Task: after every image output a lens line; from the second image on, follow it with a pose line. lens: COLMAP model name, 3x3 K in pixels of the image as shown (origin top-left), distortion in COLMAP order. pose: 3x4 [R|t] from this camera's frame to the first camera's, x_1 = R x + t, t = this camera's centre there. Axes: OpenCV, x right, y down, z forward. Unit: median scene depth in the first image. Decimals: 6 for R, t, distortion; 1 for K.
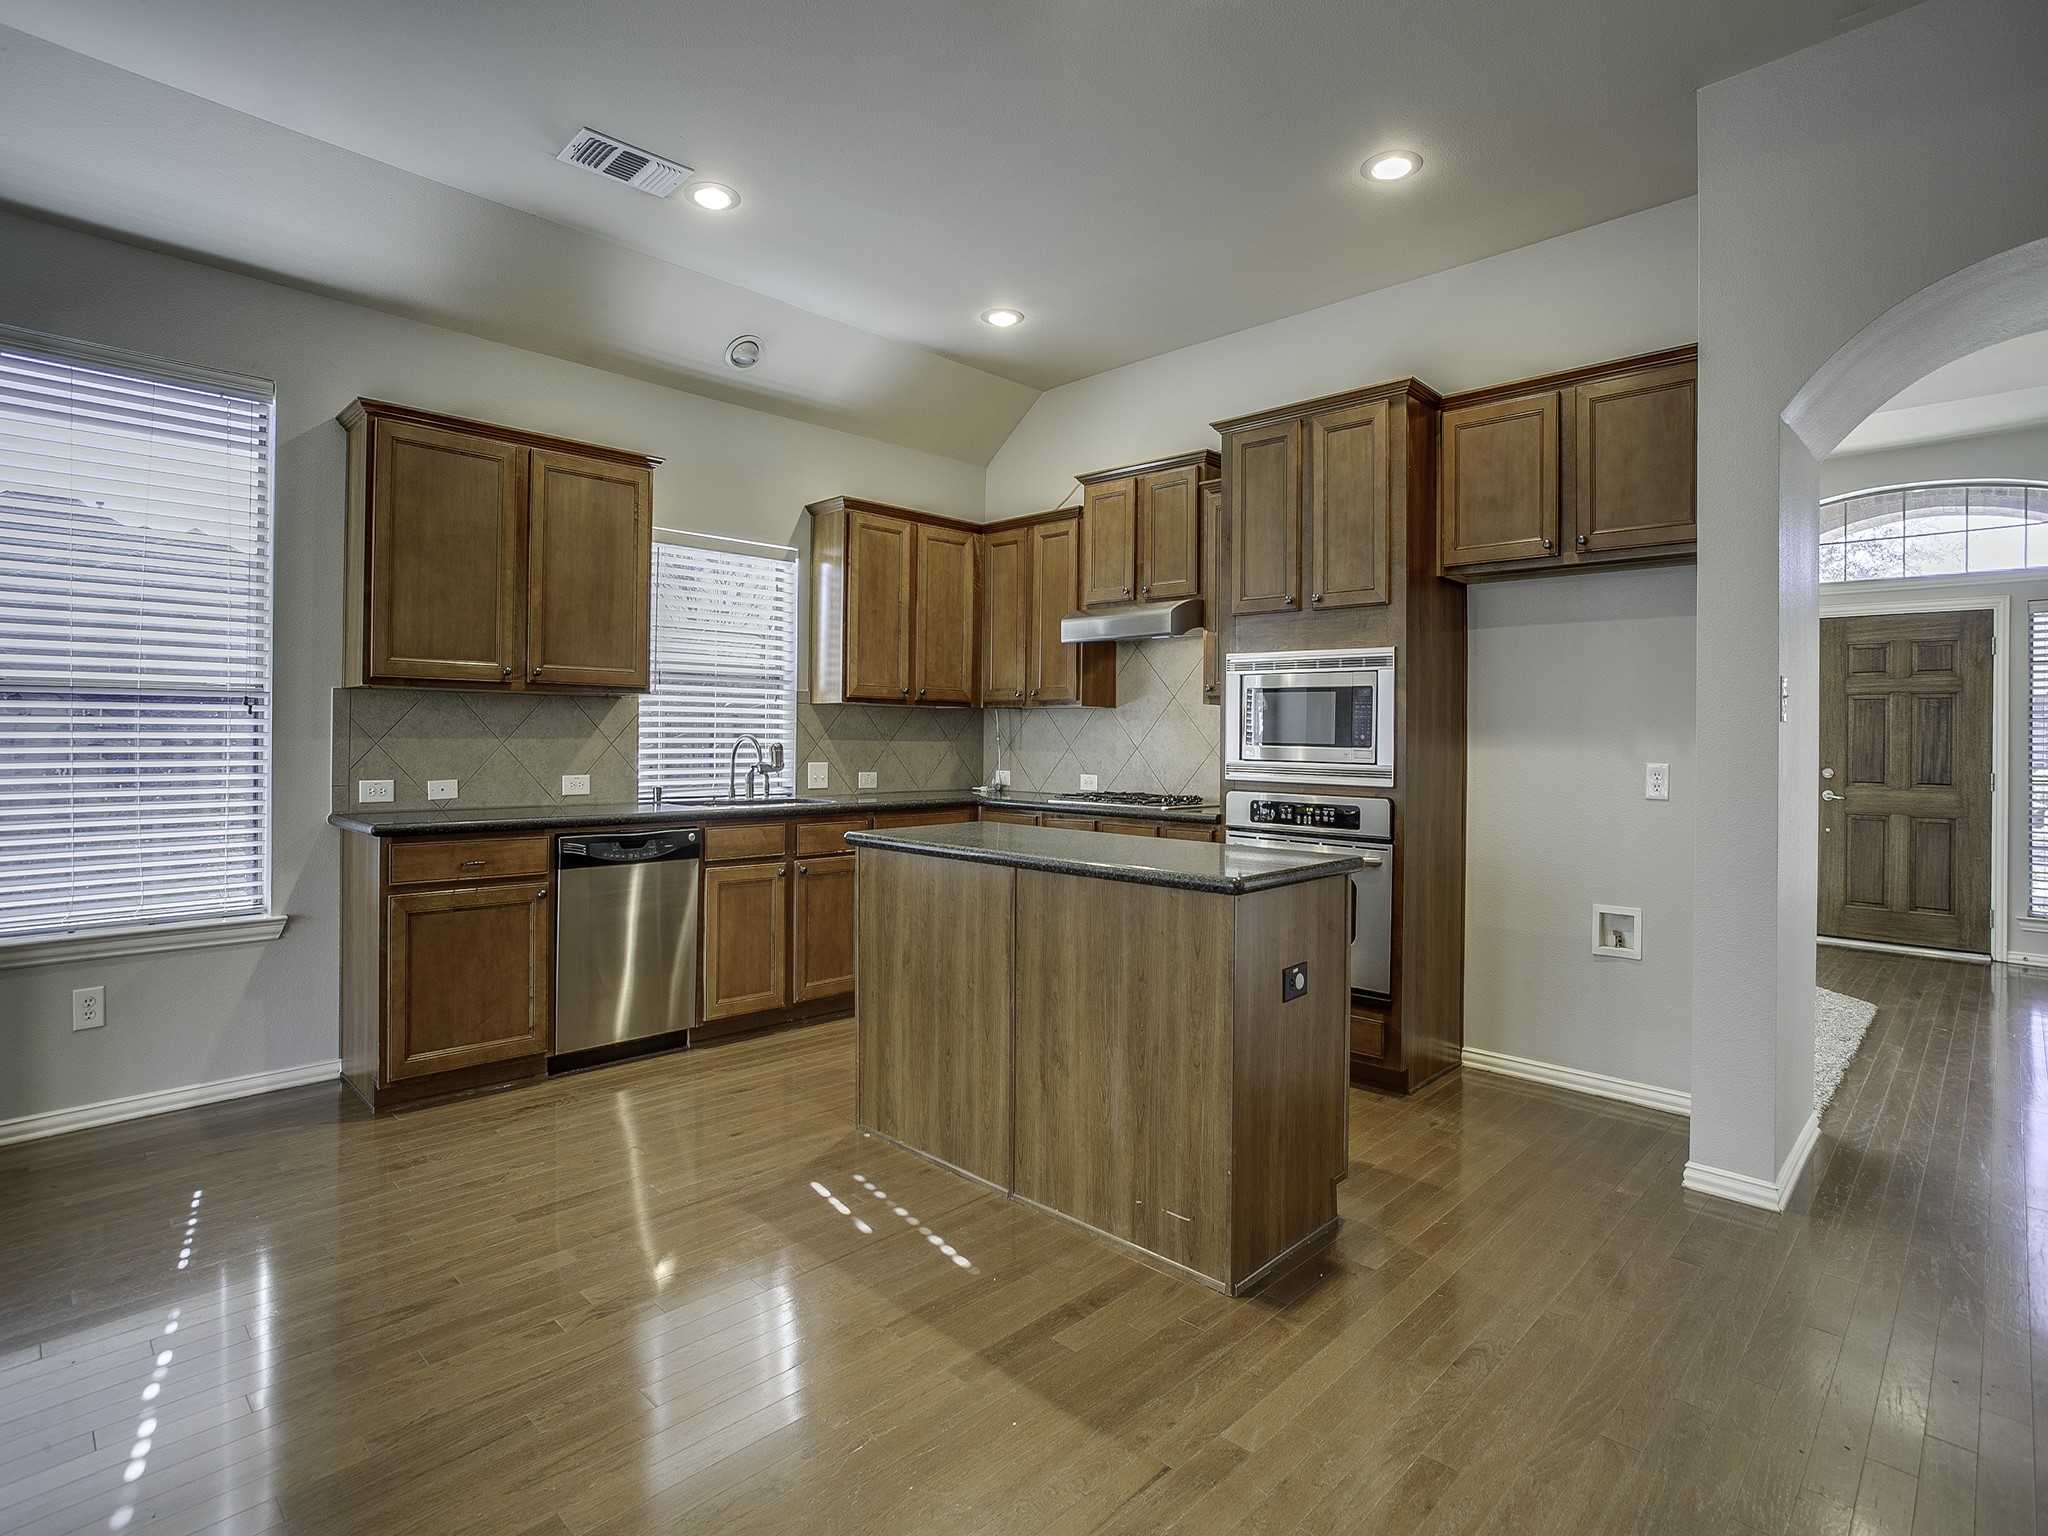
lens RADIAL K [[1040.4, 0, 1023.6], [0, 1040.4, 732.2], [0, 0, 1]] dist [-0.055698, 0.034211]
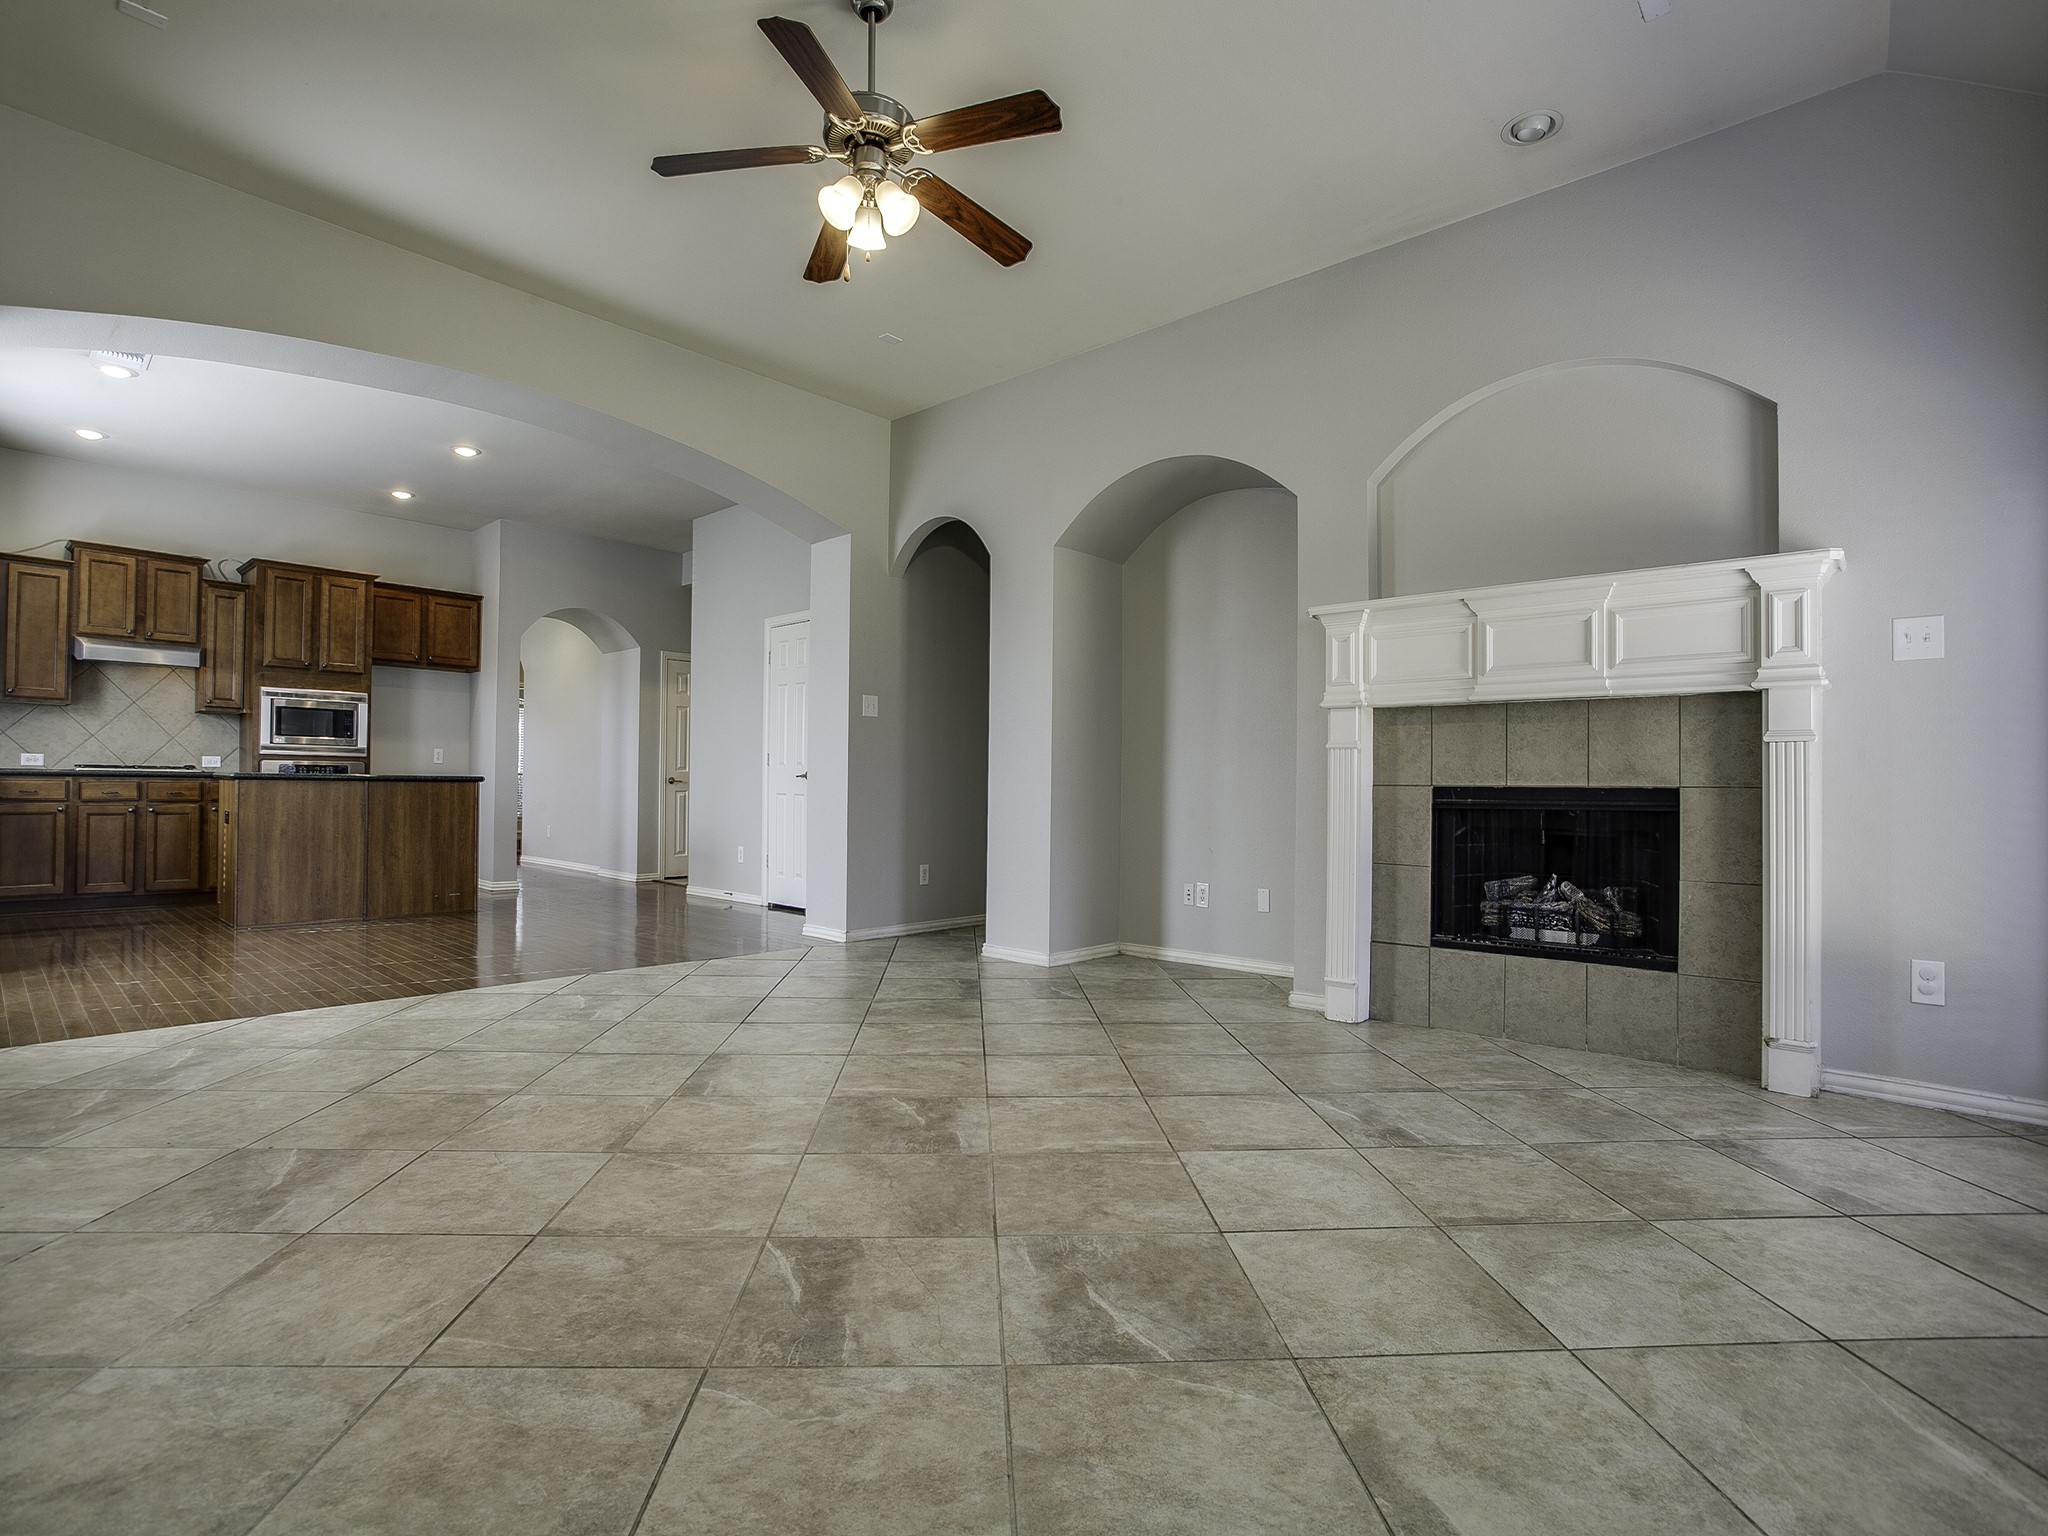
lens RADIAL K [[1018.2, 0, 1014.0], [0, 1018.2, 777.4], [0, 0, 1]] dist [-0.054374, 0.029999]
pose [[-0.011999, -0.003186, 0.999923, -1.761395], [-0.015824, 0.999870, 0.002996, 0.067074], [-0.999803, -0.015787, -0.012048, -0.357116]]
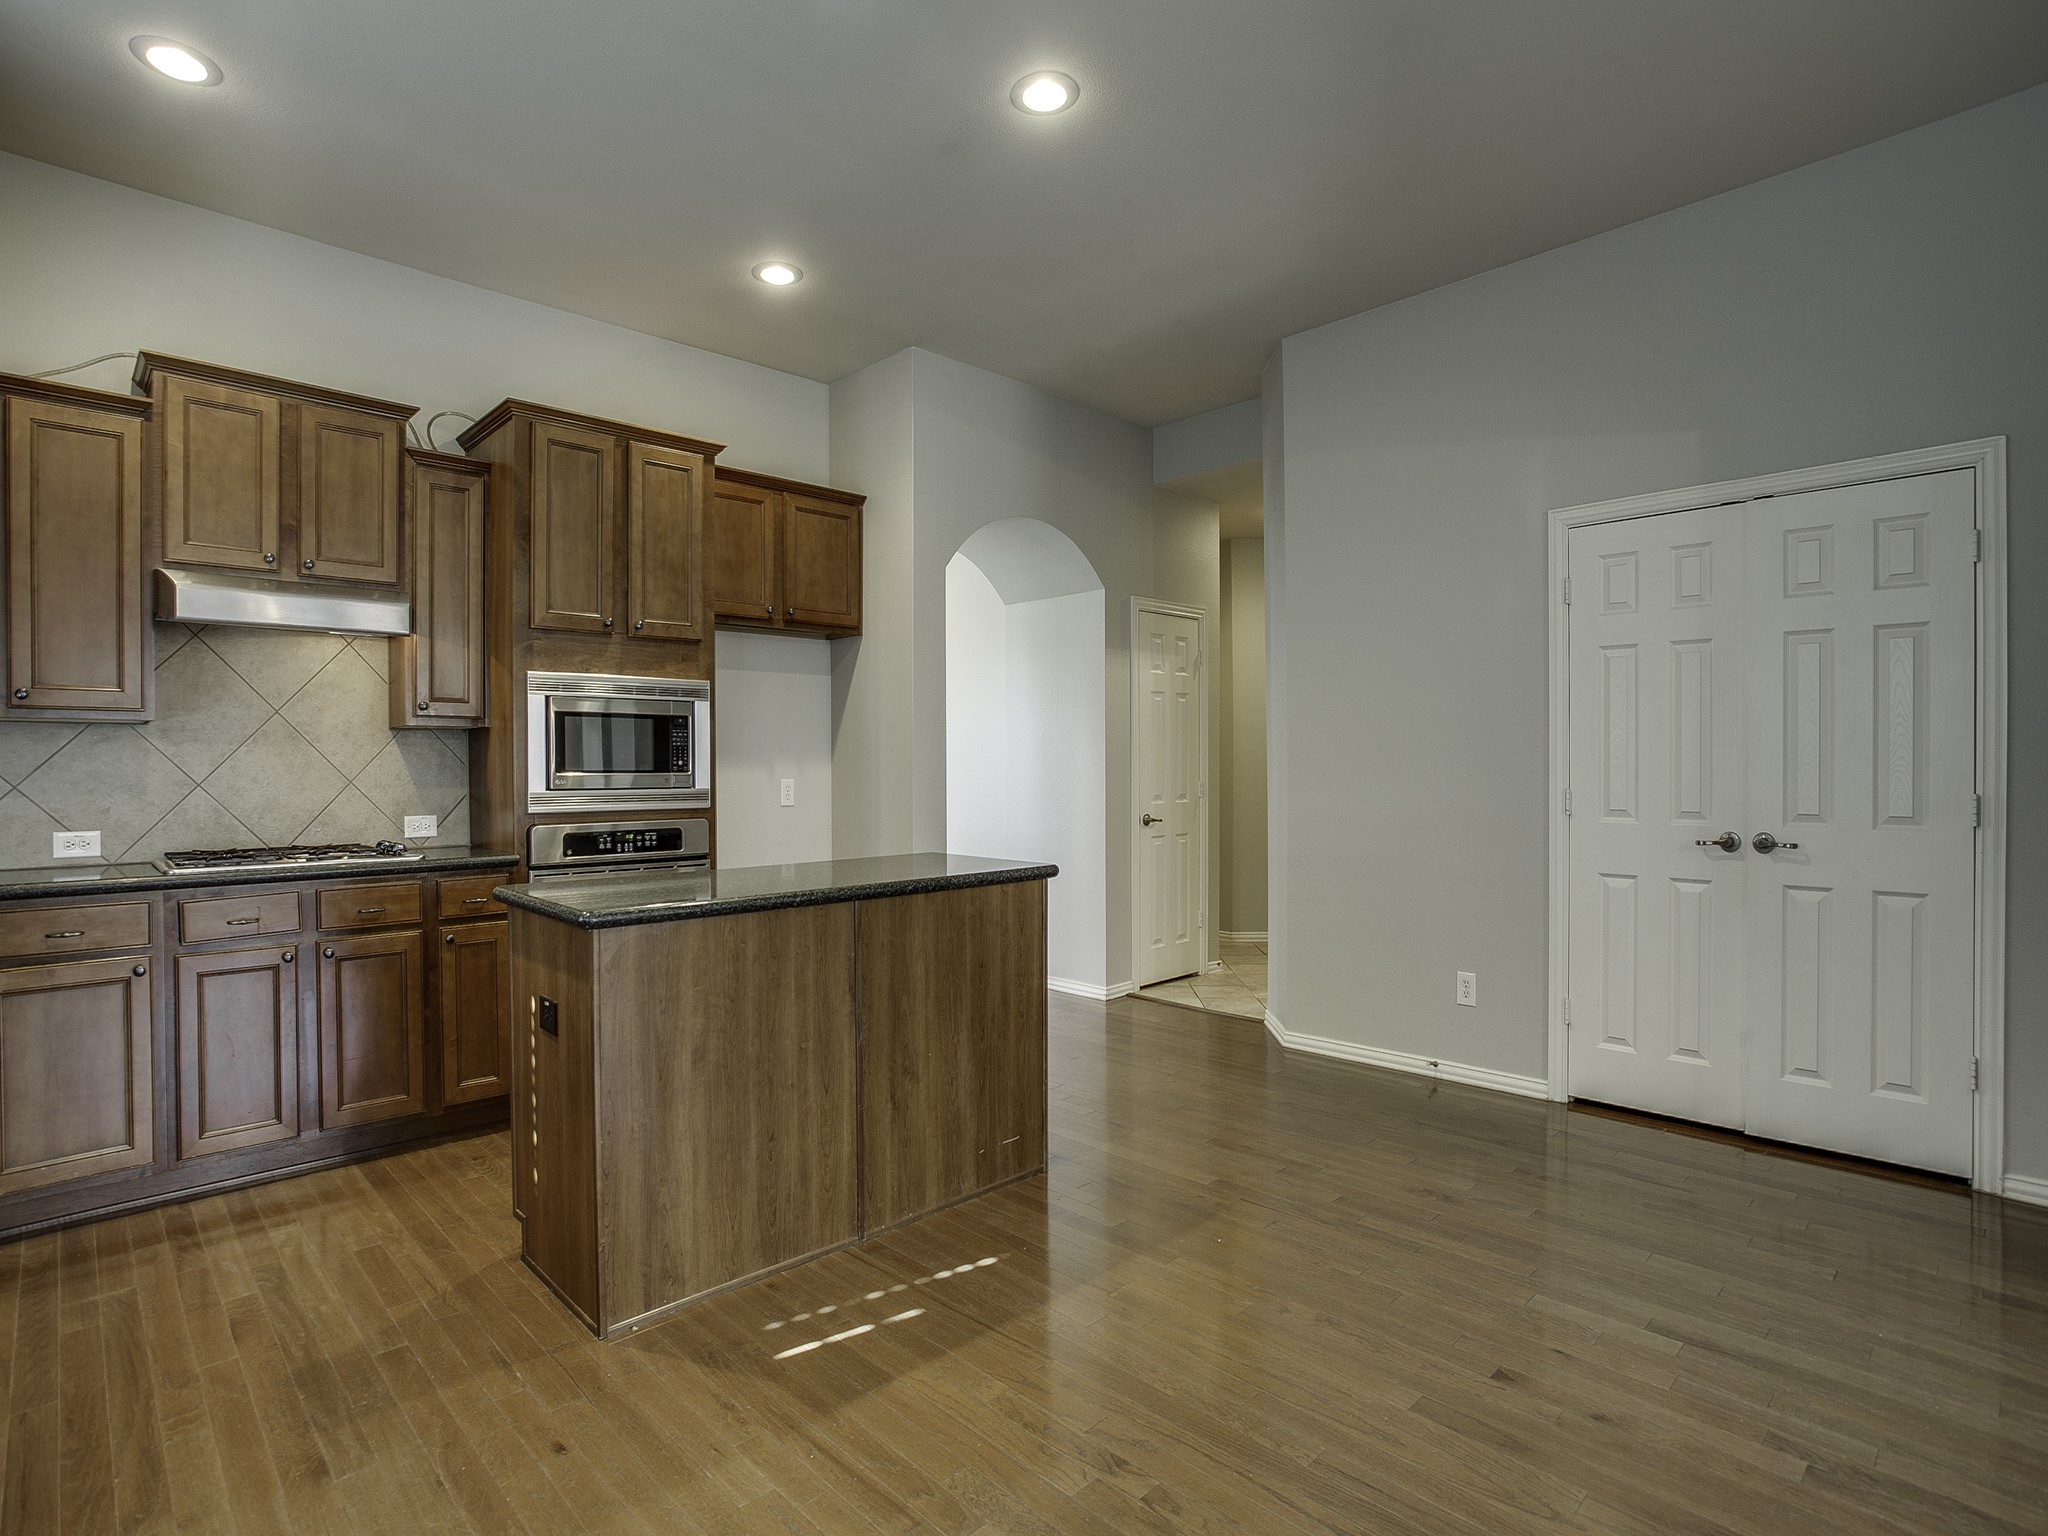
lens RADIAL K [[1028.3, 0, 1016.1], [0, 1028.3, 773.6], [0, 0, 1]] dist [-0.067489, 0.032052]
pose [[0.039441, -0.020850, 0.999004, -0.711136], [0.002096, 0.999782, 0.020783, -0.005376], [-0.999220, 0.001274, 0.039476, 0.610027]]
